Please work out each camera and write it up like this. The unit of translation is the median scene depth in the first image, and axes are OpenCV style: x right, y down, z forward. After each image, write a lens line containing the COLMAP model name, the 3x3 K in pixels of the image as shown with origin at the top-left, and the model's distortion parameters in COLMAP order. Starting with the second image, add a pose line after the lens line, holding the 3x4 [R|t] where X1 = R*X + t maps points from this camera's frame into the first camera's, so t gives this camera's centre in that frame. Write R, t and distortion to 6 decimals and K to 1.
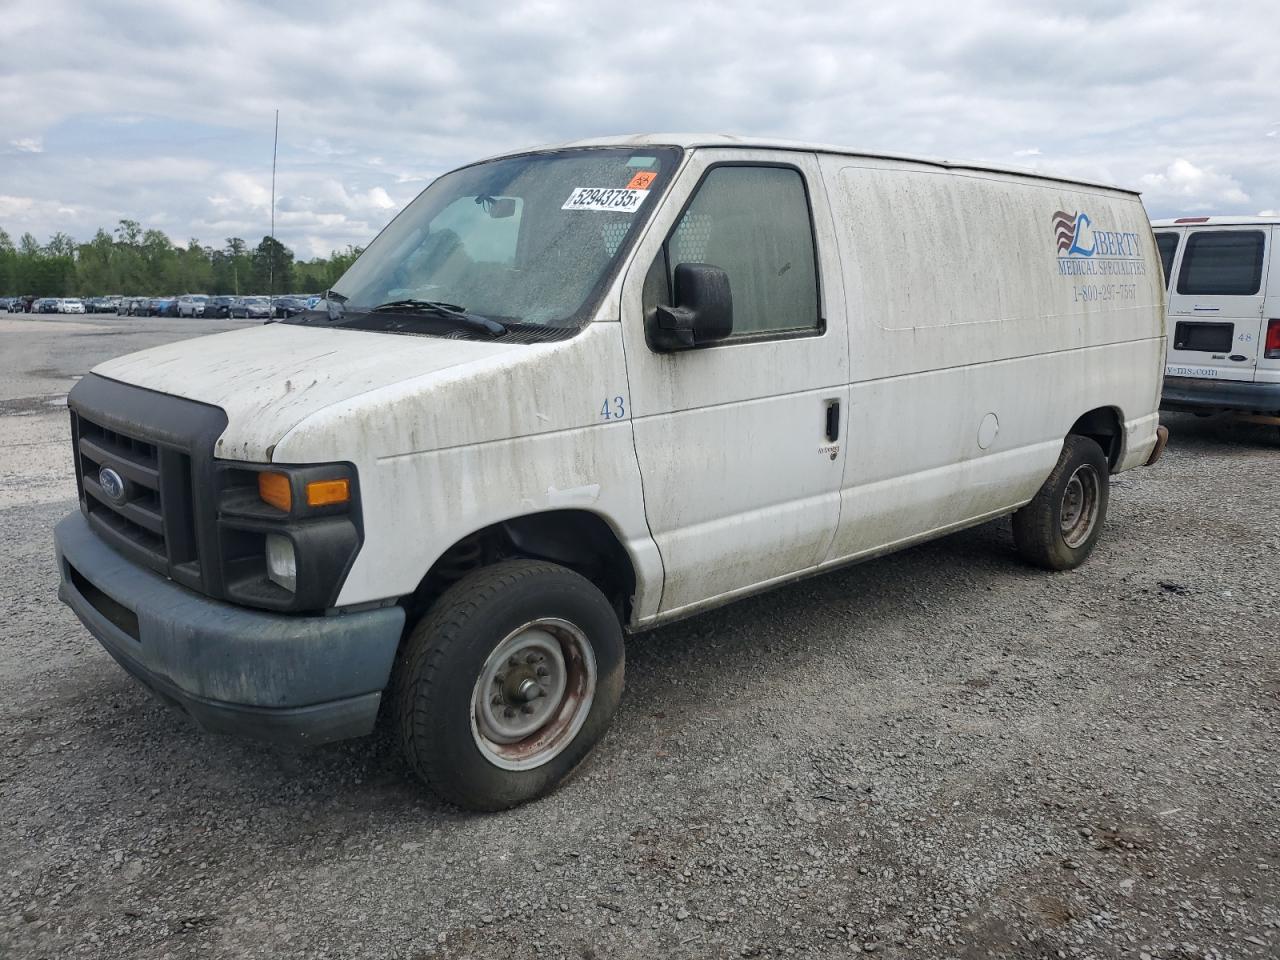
lens RADIAL K [[1004.5, 0, 640.0], [0, 1004.5, 480.0], [0, 0, 1]] dist [0.027447, 0.000469]
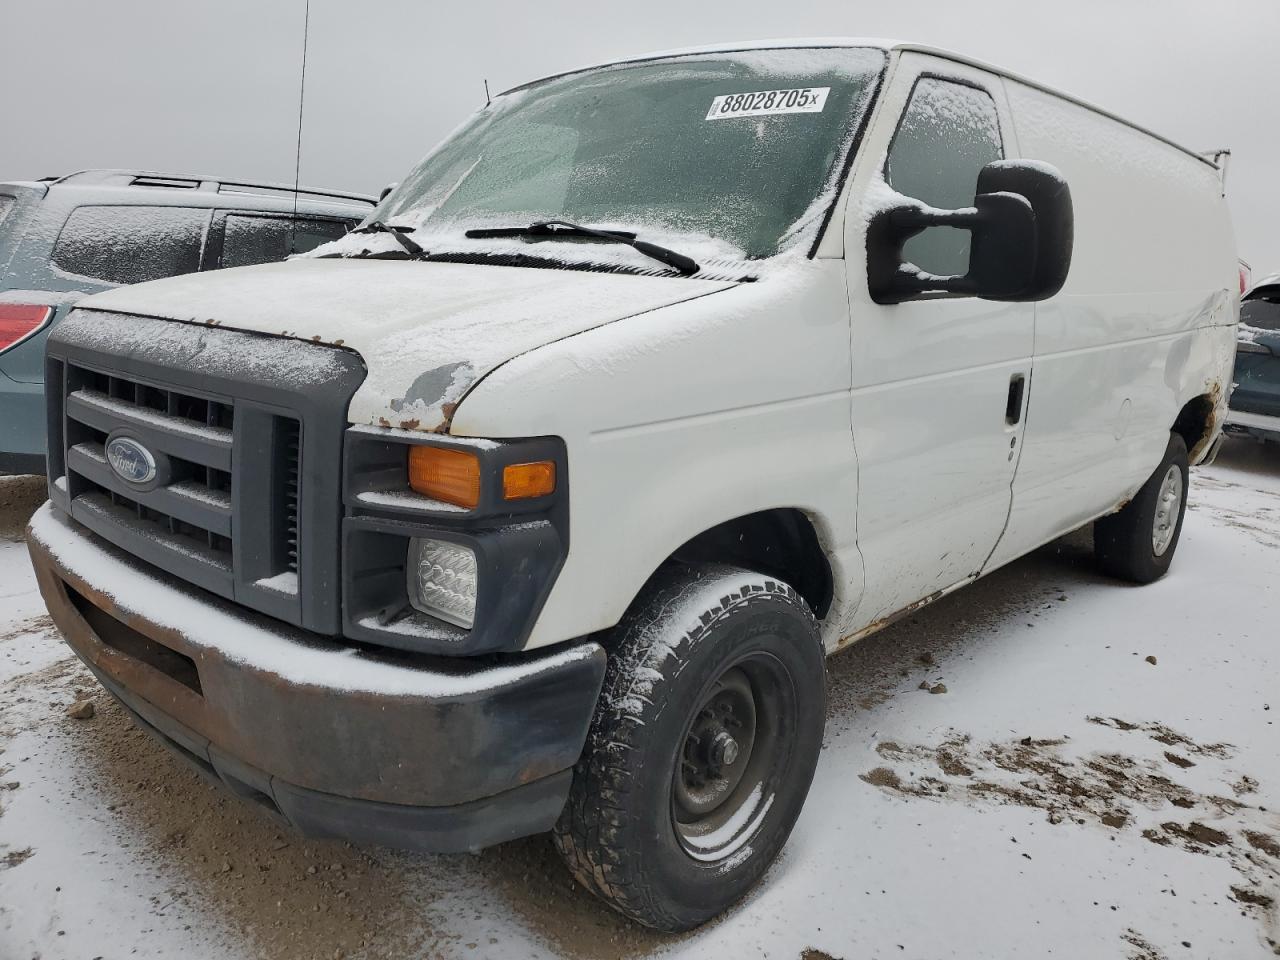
lens RADIAL K [[1004.5, 0, 640.0], [0, 1004.5, 480.0], [0, 0, 1]] dist [0.027447, 0.000469]
pose [[0.991518, 0.020537, 0.128335, -0.266500], [-0.022730, 0.999619, 0.015645, -0.000085], [-0.127965, -0.018429, 0.991607, 0.265765]]
